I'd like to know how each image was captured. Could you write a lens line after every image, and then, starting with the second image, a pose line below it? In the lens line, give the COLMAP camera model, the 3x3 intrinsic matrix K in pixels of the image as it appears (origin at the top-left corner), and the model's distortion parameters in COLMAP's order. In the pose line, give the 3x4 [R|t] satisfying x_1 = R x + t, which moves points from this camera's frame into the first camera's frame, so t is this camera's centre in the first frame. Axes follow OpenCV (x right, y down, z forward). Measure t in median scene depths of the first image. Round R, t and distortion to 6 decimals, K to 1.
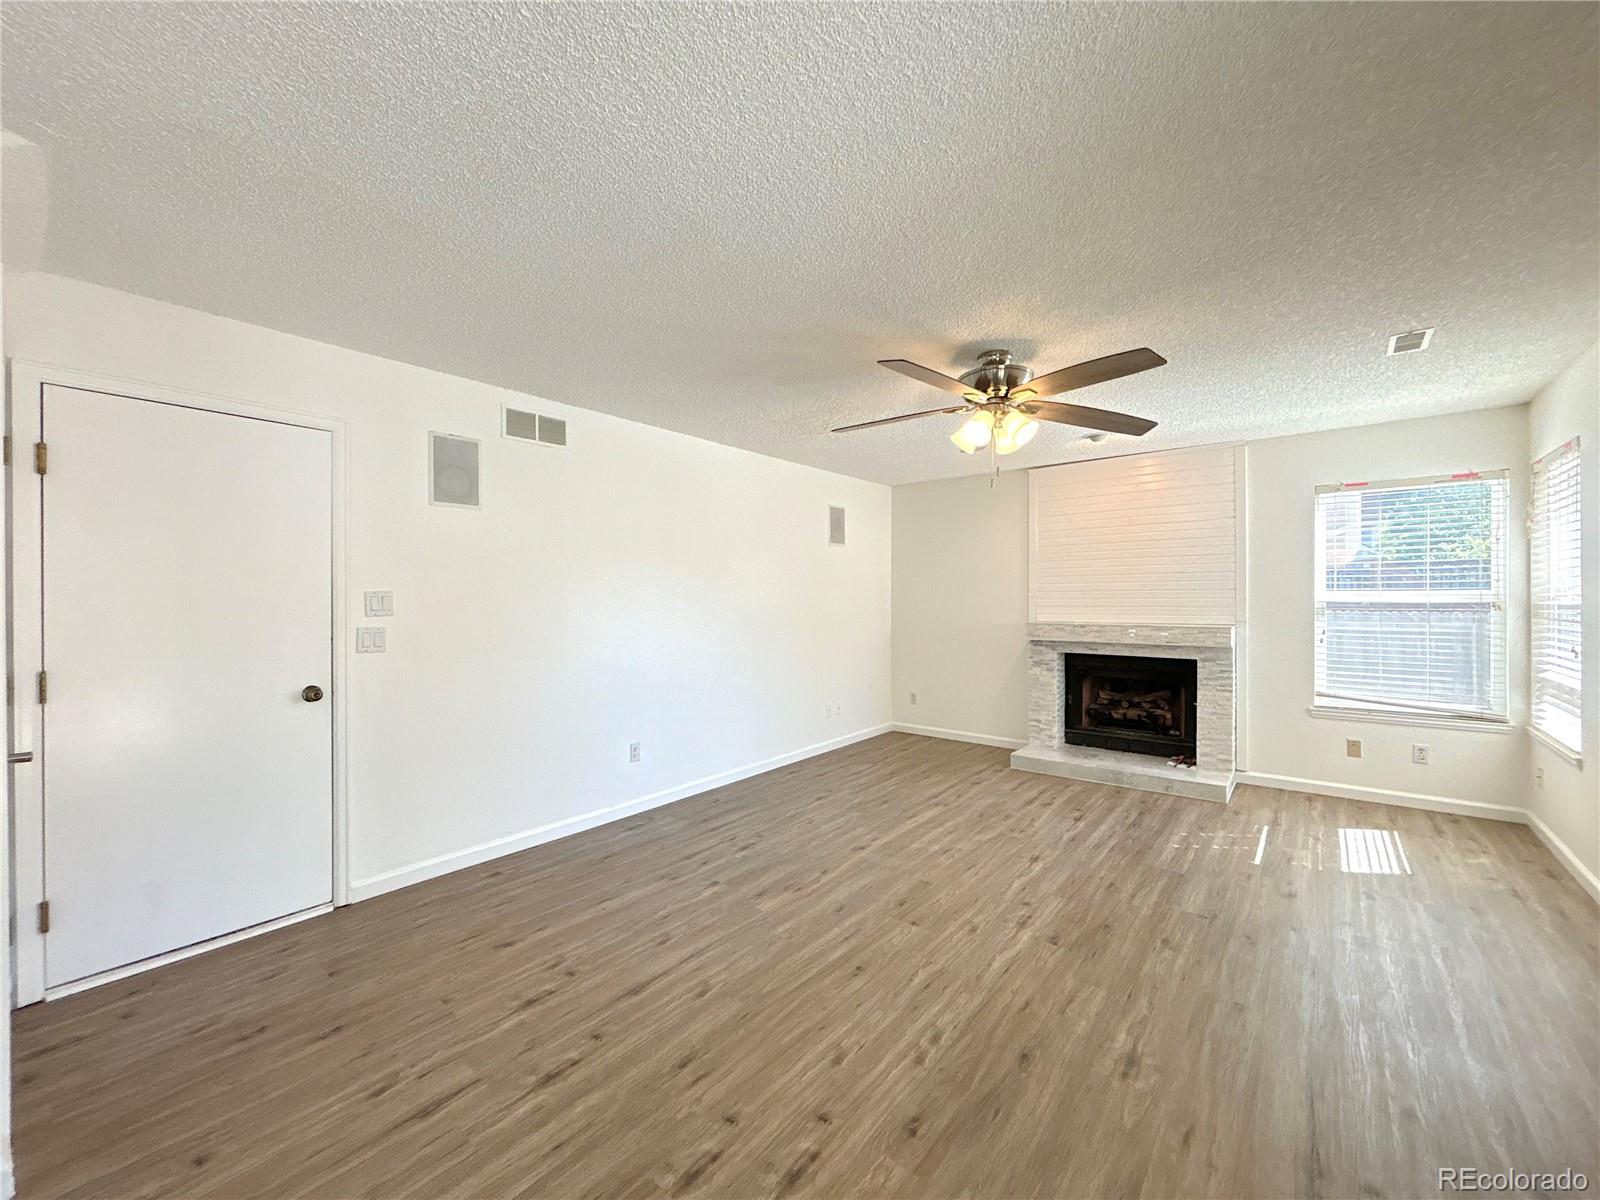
lens RADIAL K [[642.9, 0, 797.6], [0, 642.9, 599.1], [0, 0, 1]] dist [0.000043, 0.000013]
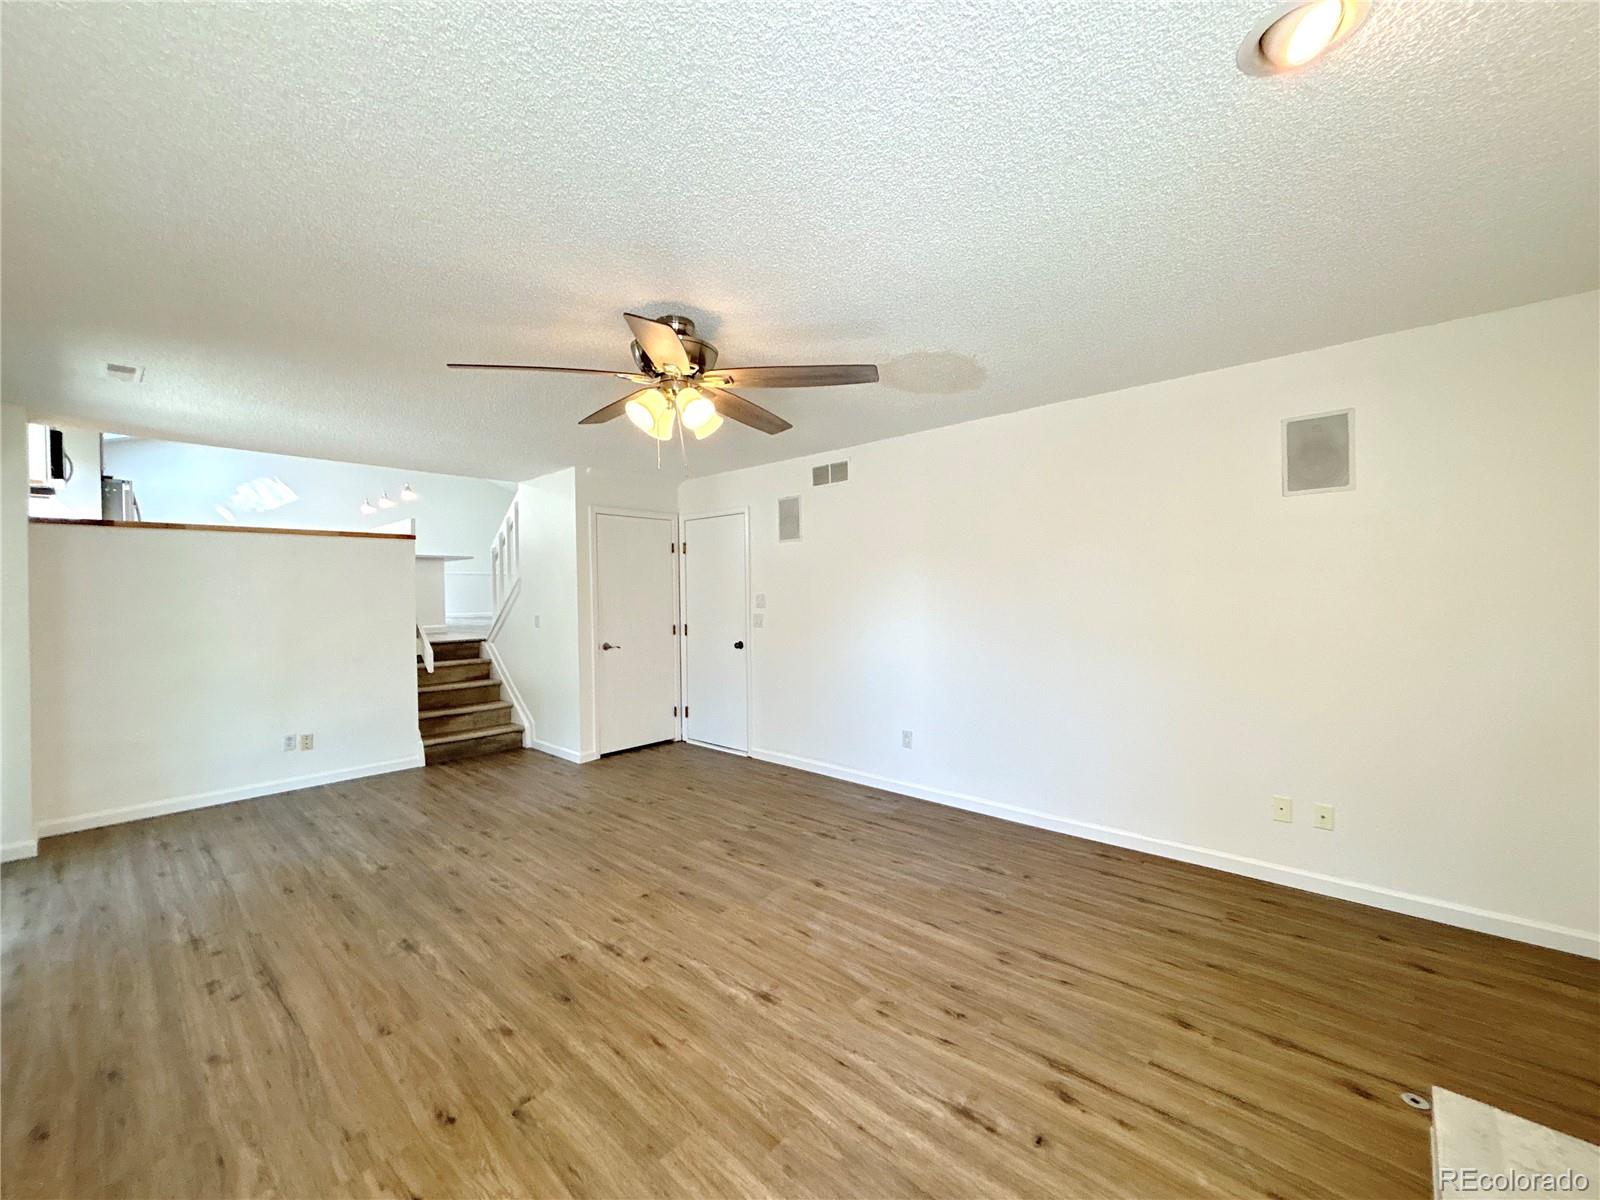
lens RADIAL K [[642.9, 0, 799.5], [0, 642.9, 594.6], [0, 0, 1]] dist [0.000043, 0.000013]
pose [[-0.050412, 0.011094, -0.998667, 1.027888], [0.009309, 0.999900, 0.010637, -0.025899], [0.998685, -0.008761, -0.050510, 1.063236]]
